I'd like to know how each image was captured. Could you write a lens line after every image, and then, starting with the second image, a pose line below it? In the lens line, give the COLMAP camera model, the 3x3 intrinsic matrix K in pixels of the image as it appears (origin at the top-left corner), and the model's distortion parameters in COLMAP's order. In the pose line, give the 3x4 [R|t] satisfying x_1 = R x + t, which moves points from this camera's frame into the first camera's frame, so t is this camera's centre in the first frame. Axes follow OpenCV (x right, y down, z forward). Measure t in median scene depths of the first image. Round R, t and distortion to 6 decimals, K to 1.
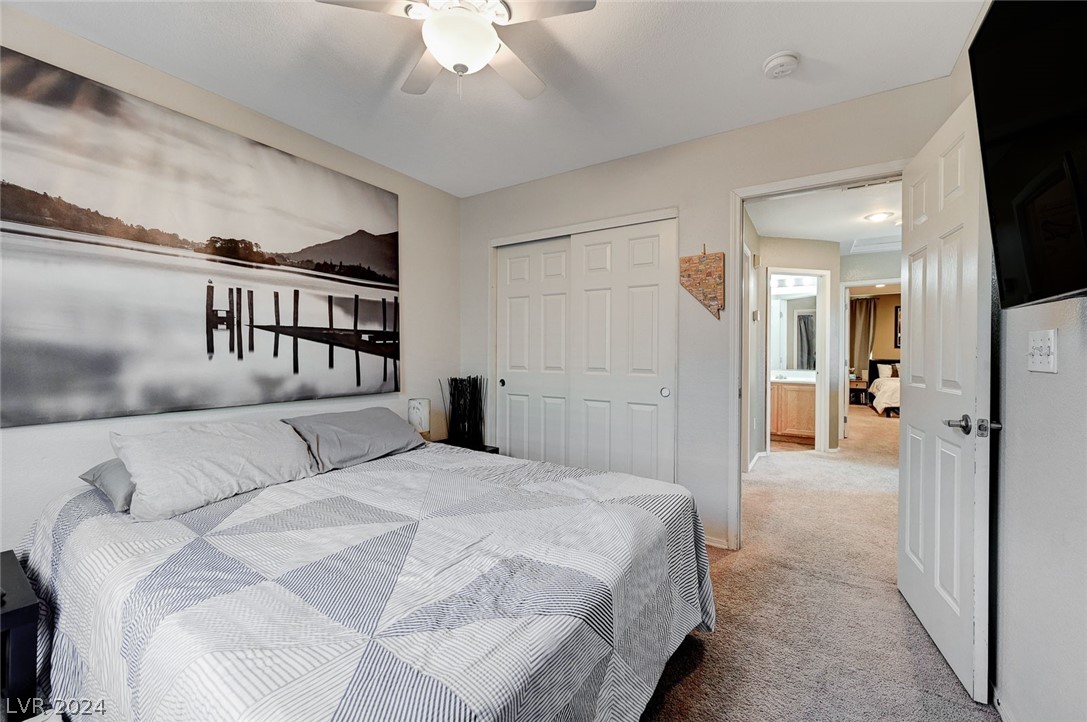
lens RADIAL K [[432.3, 0, 519.5], [0, 432.3, 356.3], [0, 0, 1]] dist [-0.001555, 0.000685]
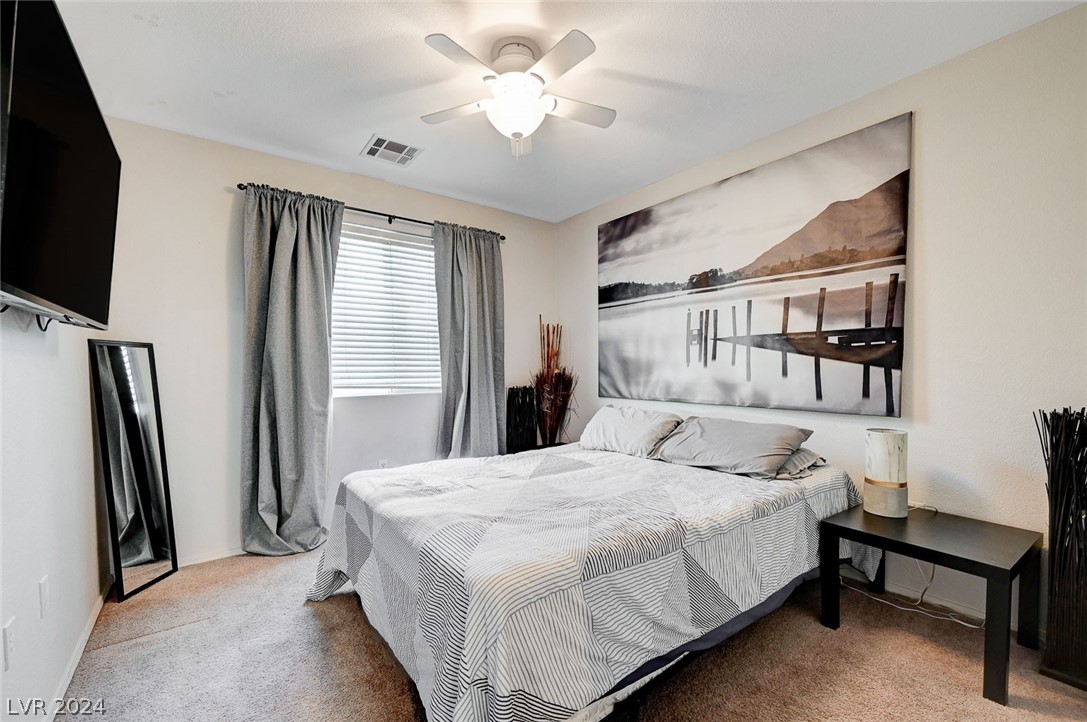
lens RADIAL K [[432.3, 0, 541.8], [0, 432.3, 382.9], [0, 0, 1]] dist [-0.001555, 0.000685]
pose [[-0.293390, 0.034521, -0.955369, 0.633047], [-0.001663, 0.999328, 0.036620, 0.007443], [0.955992, 0.012333, -0.293135, 0.835885]]
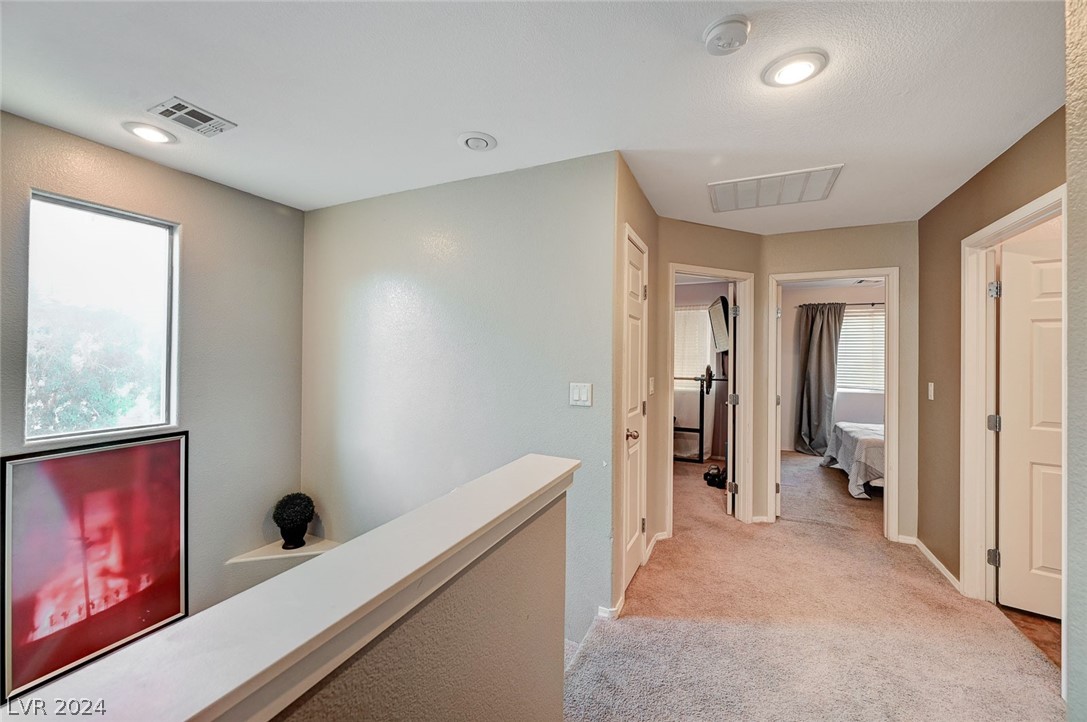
lens RADIAL K [[432.3, 0, 537.7], [0, 432.3, 356.5], [0, 0, 1]] dist [-0.001555, 0.000685]
pose [[-0.985286, -0.005685, -0.170818, 0.985865], [-0.009239, 0.999757, 0.020016, -0.038274], [0.170662, 0.021299, -0.985099, 1.216755]]
